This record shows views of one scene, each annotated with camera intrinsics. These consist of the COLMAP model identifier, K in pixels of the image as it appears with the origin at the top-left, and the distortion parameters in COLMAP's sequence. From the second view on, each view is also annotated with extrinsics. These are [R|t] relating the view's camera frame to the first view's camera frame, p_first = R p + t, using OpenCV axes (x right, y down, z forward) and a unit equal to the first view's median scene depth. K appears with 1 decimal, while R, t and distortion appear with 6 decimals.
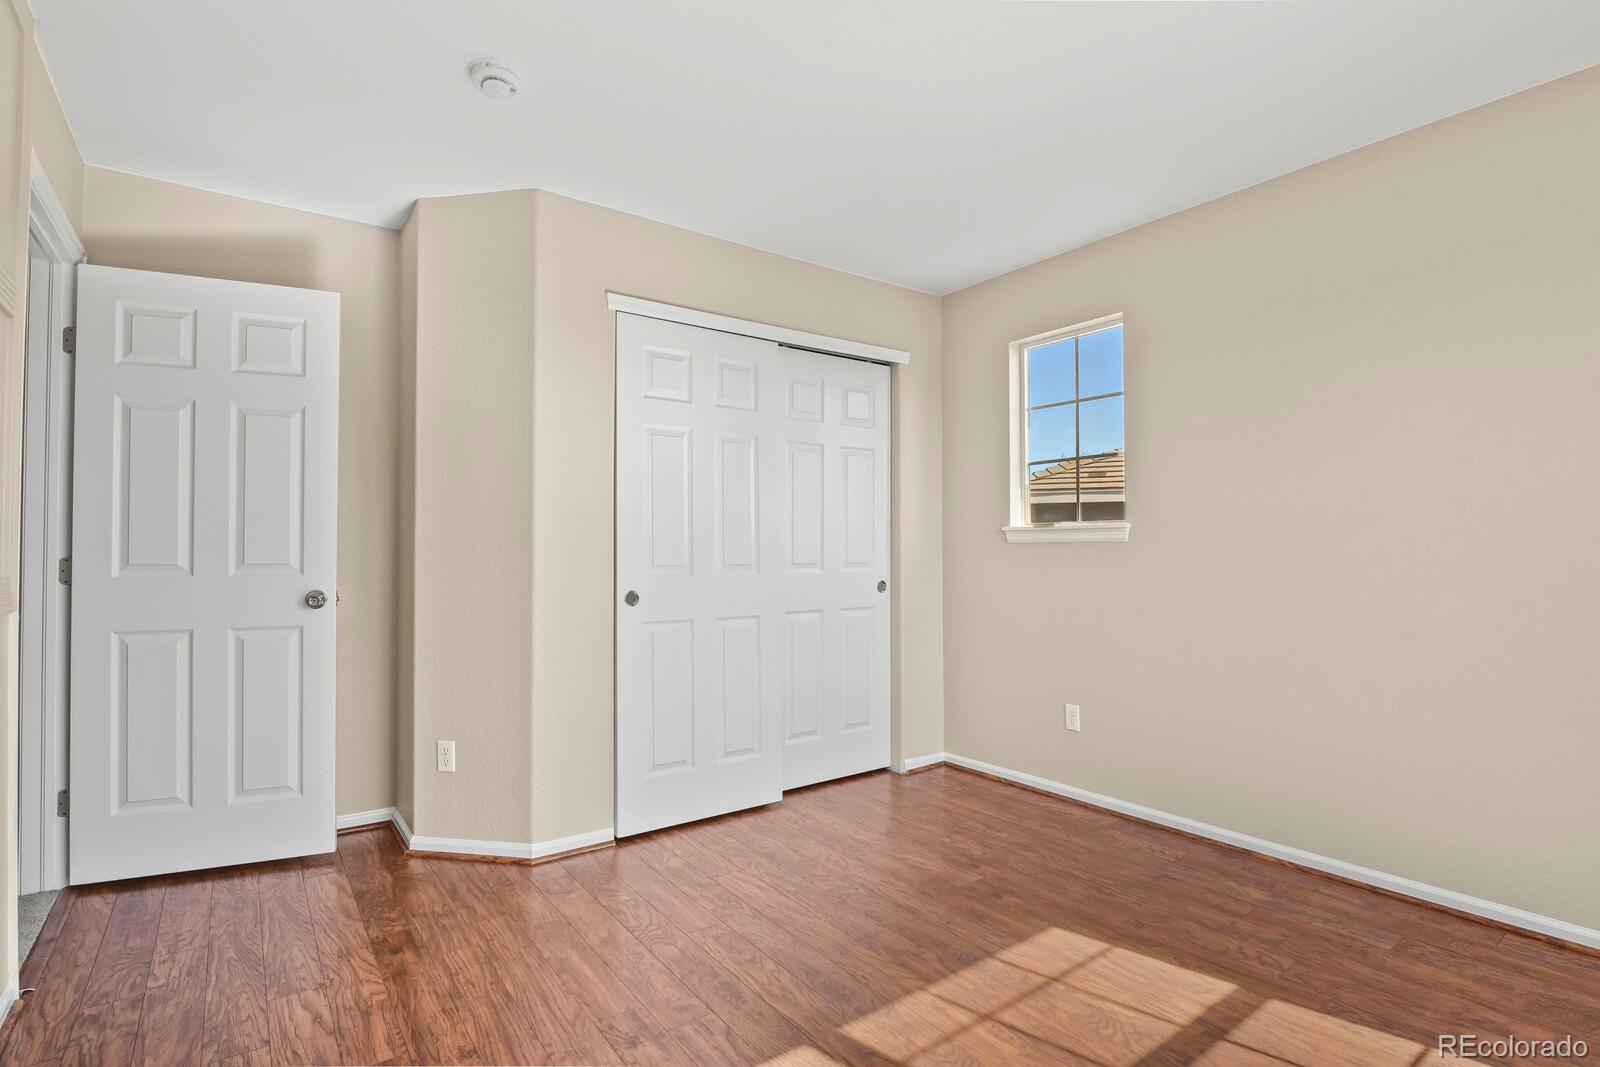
lens RADIAL K [[772.3, 0, 832.7], [0, 772.3, 532.9], [0, 0, 1]] dist [-0.016724, -0.000373]
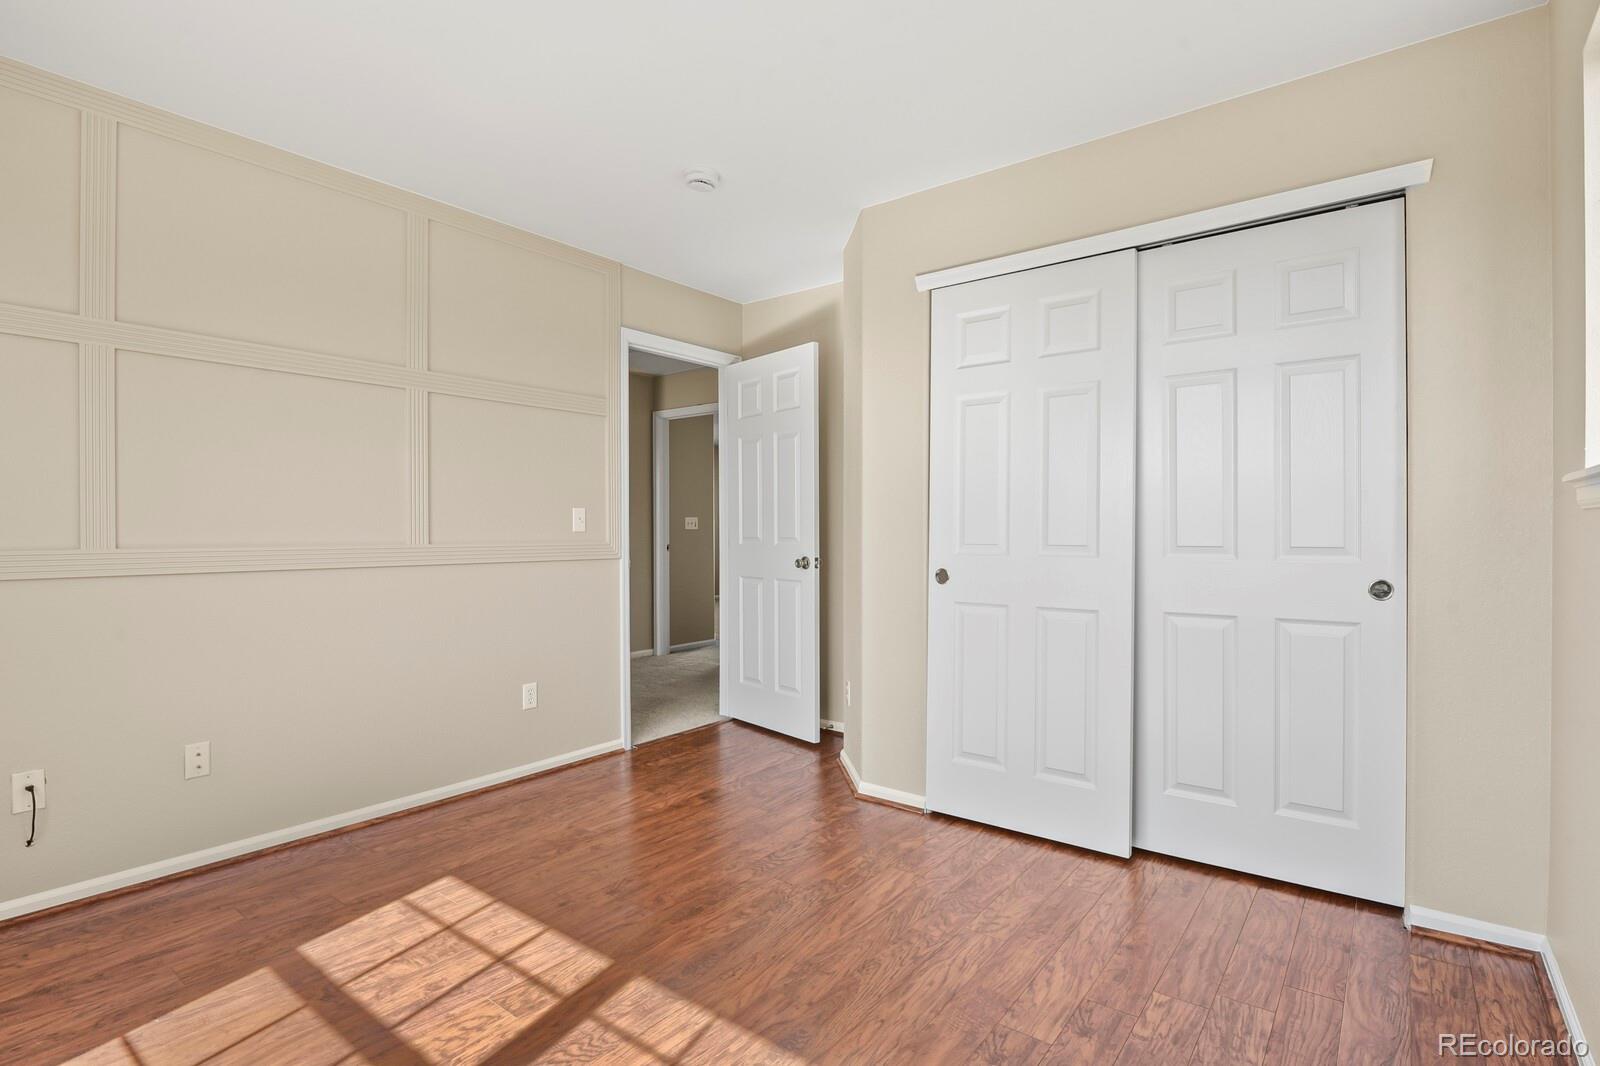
lens RADIAL K [[780.3, 0, 800.0], [0, 780.3, 533.0], [0, 0, 1]] dist [0.015178, -0.021779]
pose [[0.262396, 0.005167, -0.964946, 0.675907], [0.022191, 0.999689, 0.011388, 0.014491], [0.964705, -0.024401, 0.262200, 0.572044]]
